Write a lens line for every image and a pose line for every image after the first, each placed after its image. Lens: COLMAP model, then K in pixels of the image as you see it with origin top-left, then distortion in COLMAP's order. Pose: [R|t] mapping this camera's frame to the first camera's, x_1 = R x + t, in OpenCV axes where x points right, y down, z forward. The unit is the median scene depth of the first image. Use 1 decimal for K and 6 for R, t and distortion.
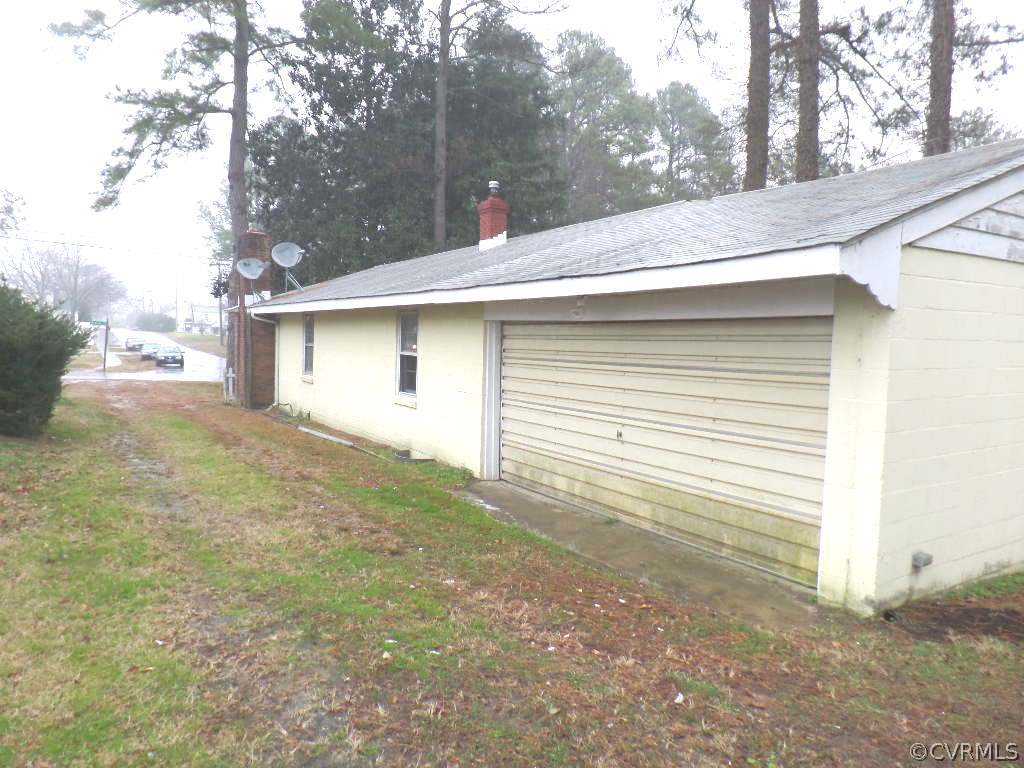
lens RADIAL K [[671.9, 0, 512.0], [0, 671.9, 384.0], [0, 0, 1]] dist [0.005736, -0.000675]
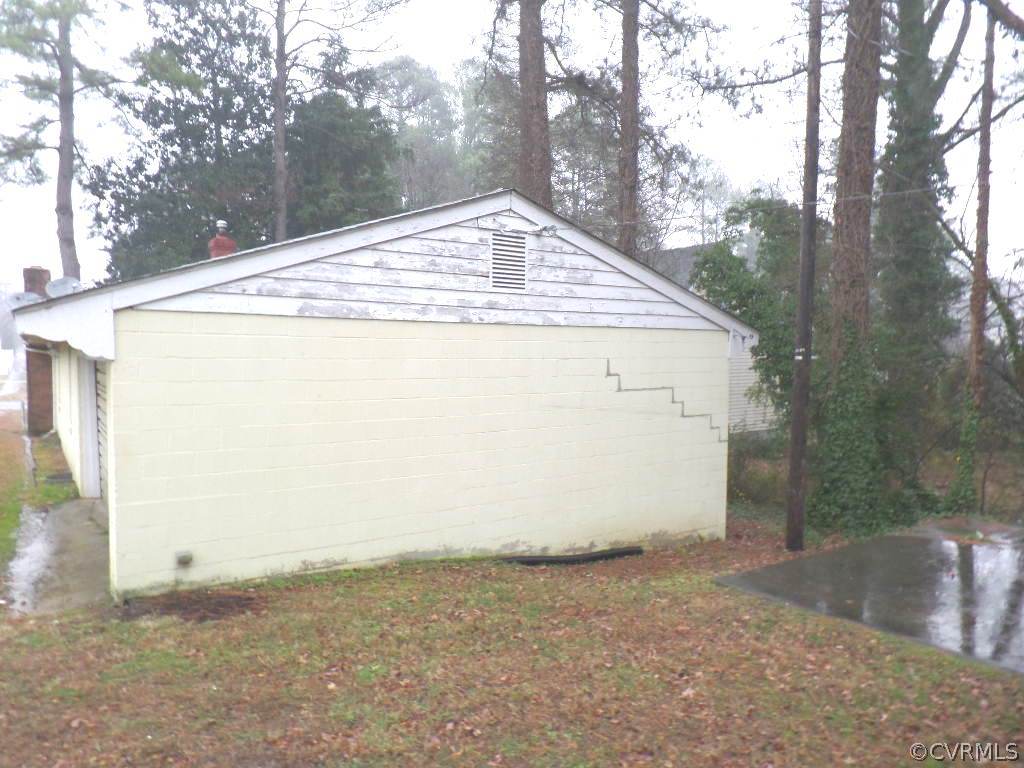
lens RADIAL K [[687.4, 0, 512.0], [0, 687.4, 384.0], [0, 0, 1]] dist [0.014517, 0.000695]
pose [[0.999886, -0.010271, 0.011058, 0.268757], [0.010574, 0.999561, -0.027666, -0.004118], [-0.010769, 0.027780, 0.999556, -0.066401]]
